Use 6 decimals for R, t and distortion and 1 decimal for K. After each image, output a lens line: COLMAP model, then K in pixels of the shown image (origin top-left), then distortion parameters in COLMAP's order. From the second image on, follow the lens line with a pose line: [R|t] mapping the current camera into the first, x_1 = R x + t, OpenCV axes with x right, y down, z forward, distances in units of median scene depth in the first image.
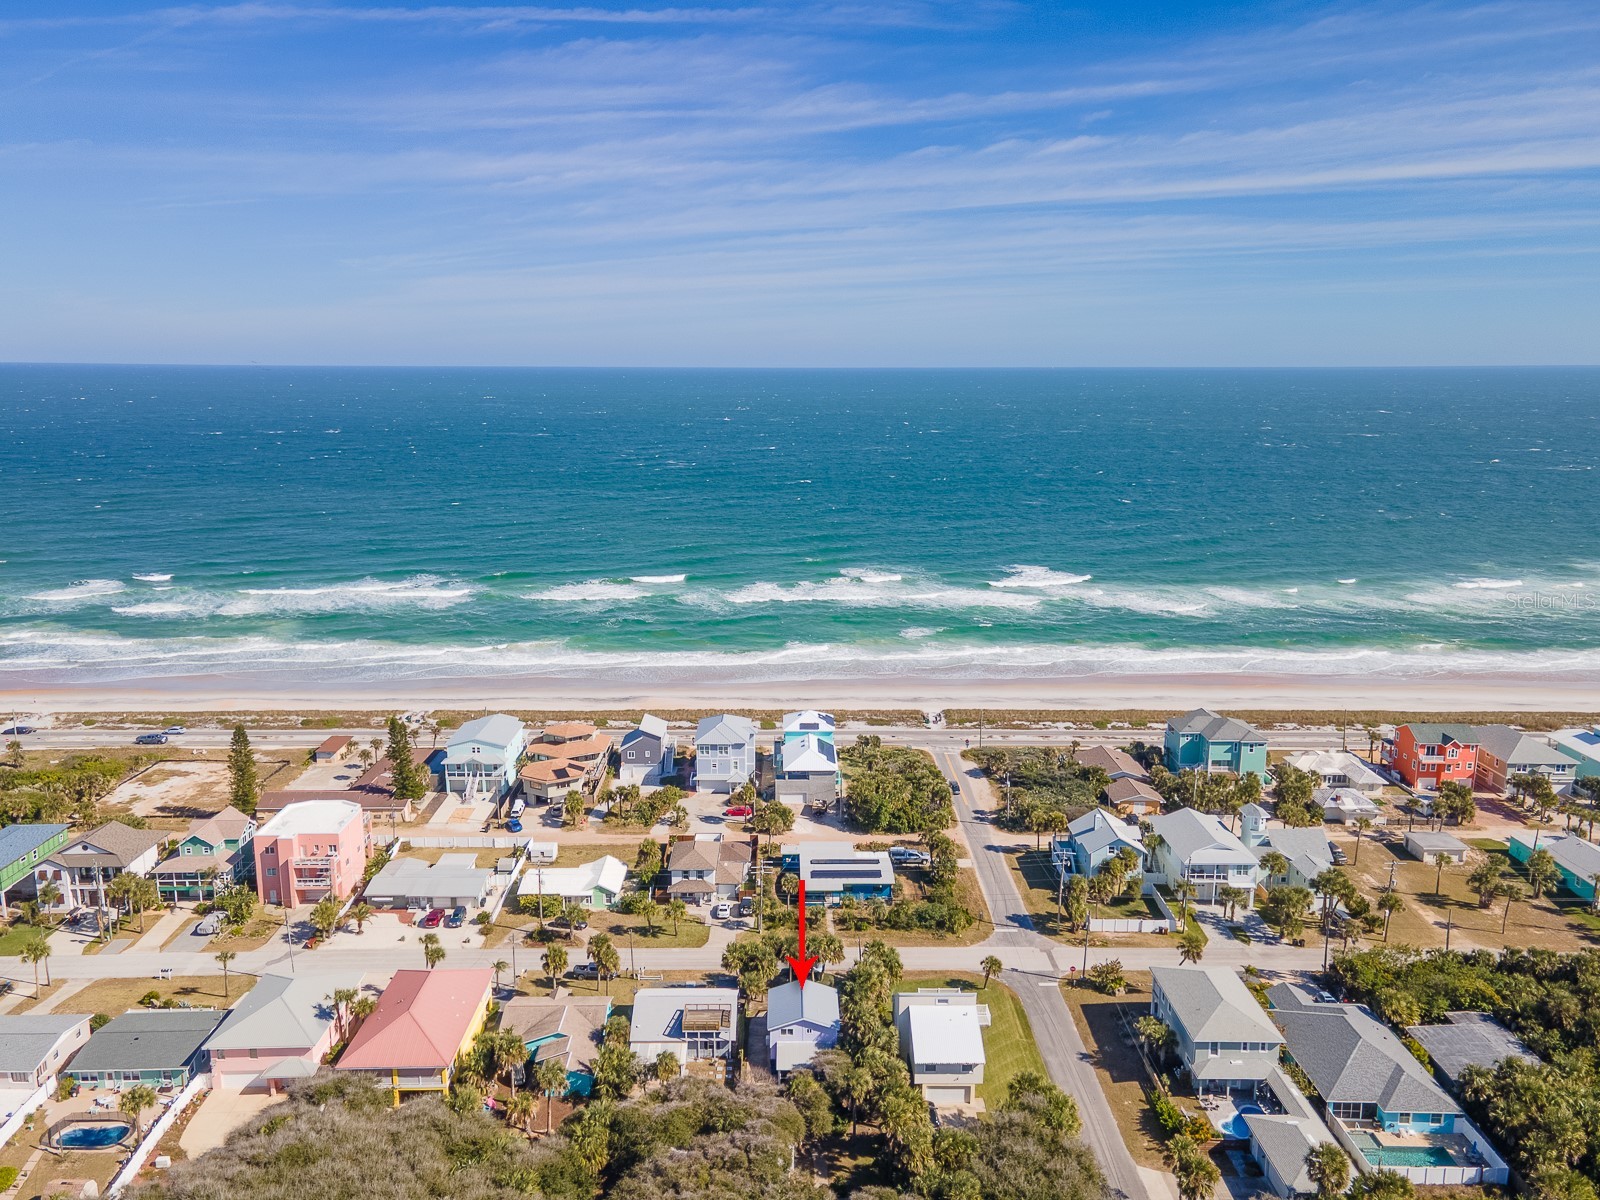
lens RADIAL K [[1205.0, 0, 800.0], [0, 1205.0, 600.0], [0, 0, 1]] dist [0.053231, -0.000040]
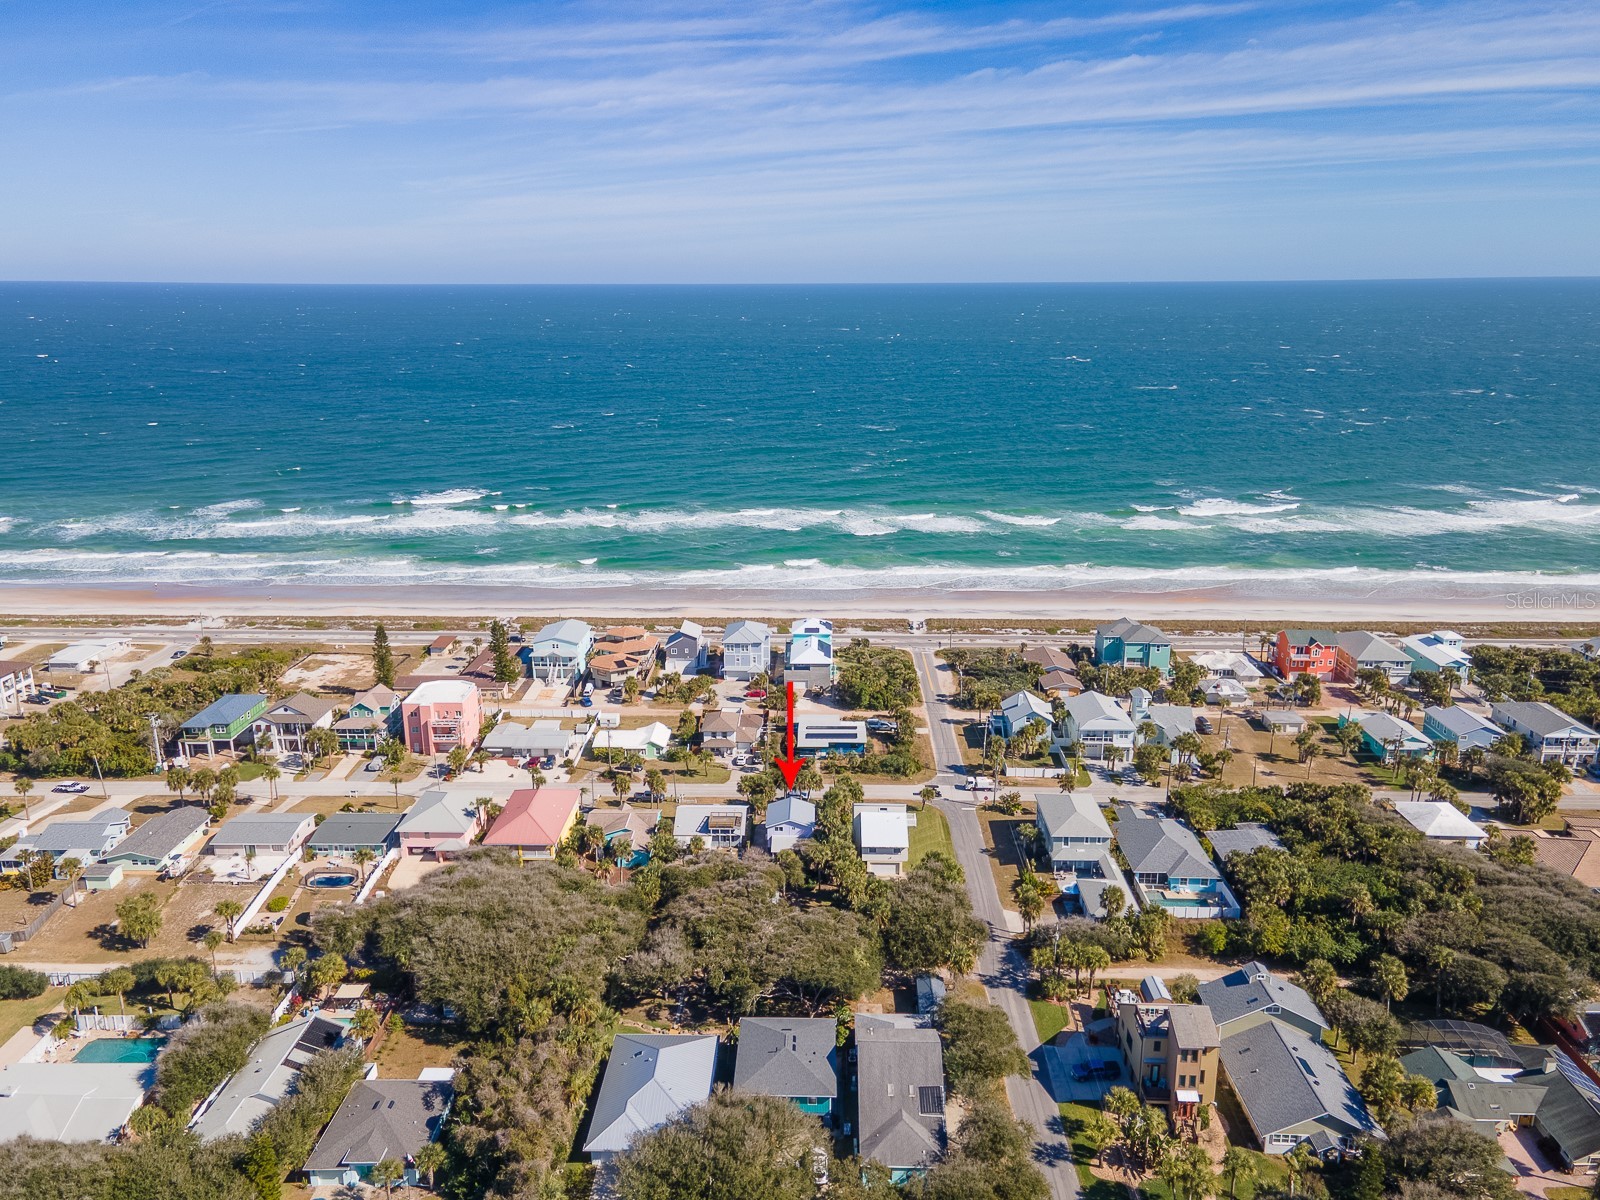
lens RADIAL K [[1205.0, 0, 800.0], [0, 1205.0, 600.0], [0, 0, 1]] dist [0.053231, -0.000040]
pose [[0.999341, 0.004687, -0.035986, 0.048881], [-0.002182, 0.997590, 0.069345, -0.019011], [0.036225, -0.069221, 0.996943, -0.329601]]
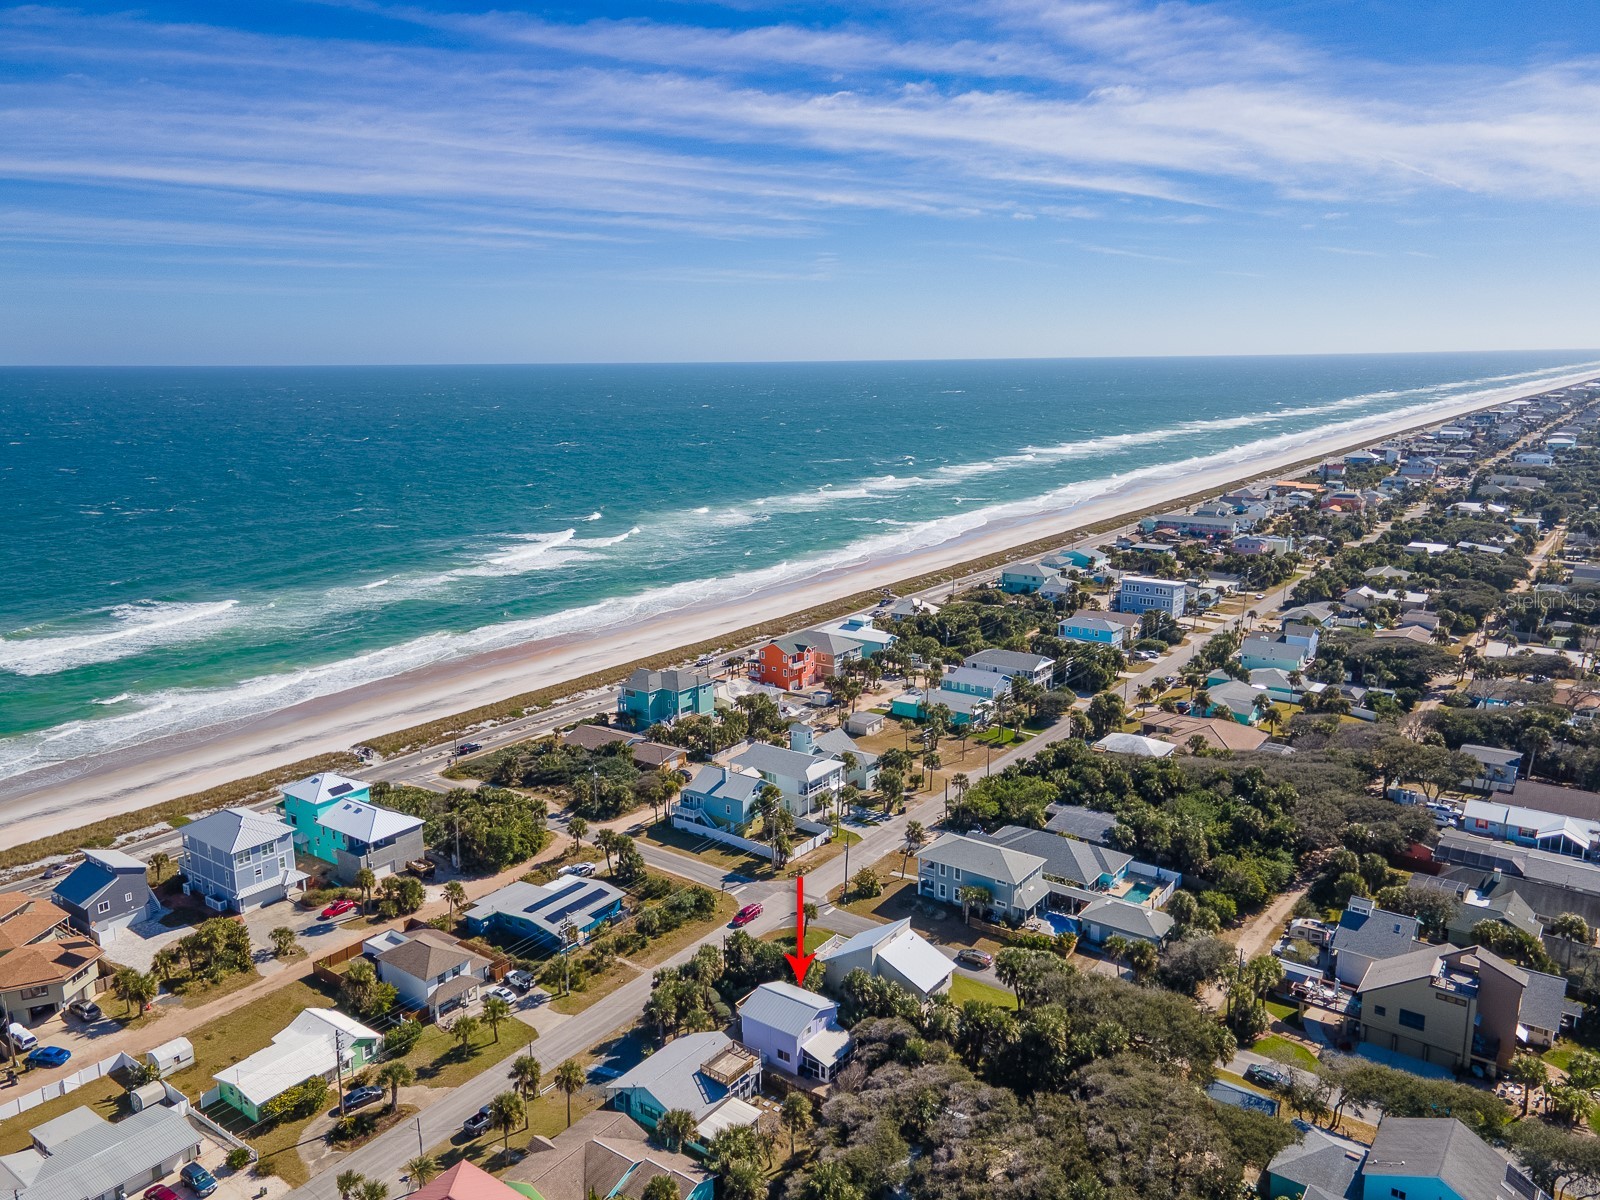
lens RADIAL K [[1163.9, 0, 800.0], [0, 1163.9, 600.0], [0, 0, 1]] dist [0.054339, -0.002408]
pose [[0.602019, -0.172962, 0.779524, -0.499628], [0.168582, 0.981783, 0.087646, -0.051360], [-0.780483, 0.078649, 0.620210, 0.280467]]
